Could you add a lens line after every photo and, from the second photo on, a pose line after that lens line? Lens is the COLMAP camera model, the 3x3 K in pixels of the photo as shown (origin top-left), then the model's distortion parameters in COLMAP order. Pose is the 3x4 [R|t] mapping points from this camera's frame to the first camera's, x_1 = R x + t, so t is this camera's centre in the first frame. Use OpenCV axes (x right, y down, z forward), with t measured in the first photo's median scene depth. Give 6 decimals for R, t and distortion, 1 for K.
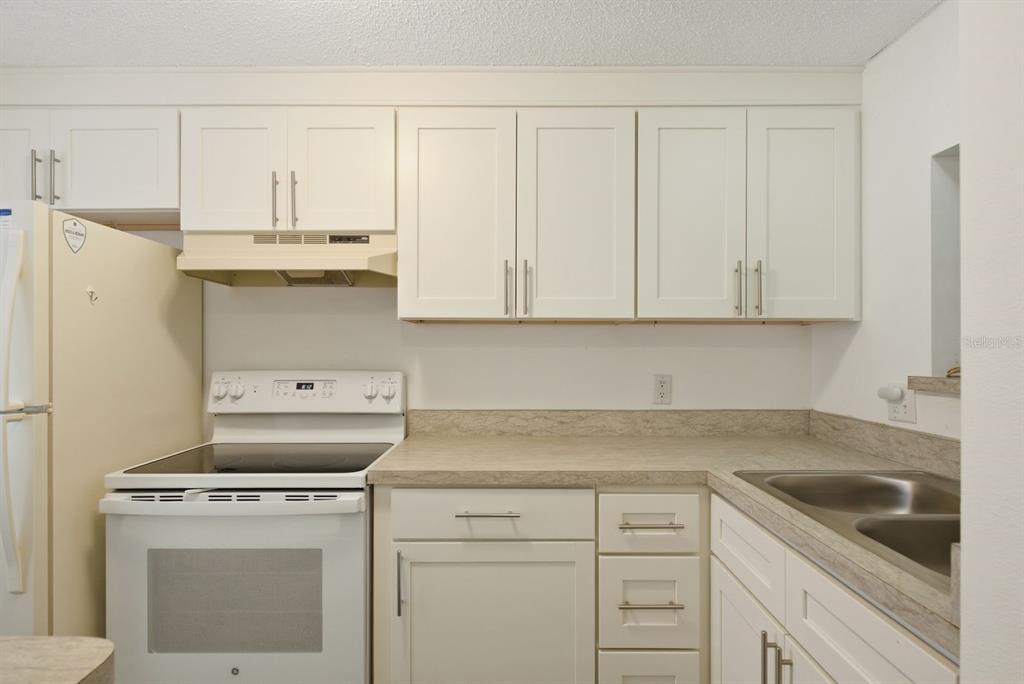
lens RADIAL K [[539.9, 0, 509.8], [0, 539.9, 343.6], [0, 0, 1]] dist [0.001335, 0.000051]
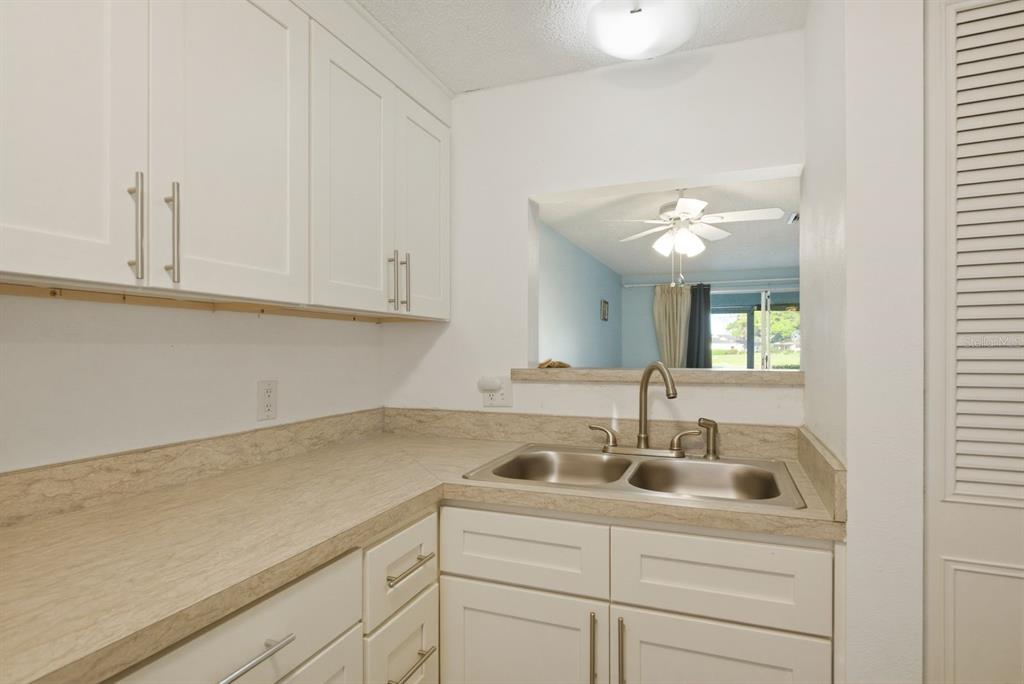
lens RADIAL K [[547.7, 0, 513.2], [0, 547.7, 347.3], [0, 0, 1]] dist [-0.001893, -0.000512]
pose [[0.355017, -0.000048, 0.934860, -0.363712], [-0.009875, 0.999944, 0.003801, 0.005382], [-0.934808, -0.010581, 0.354997, 0.475779]]
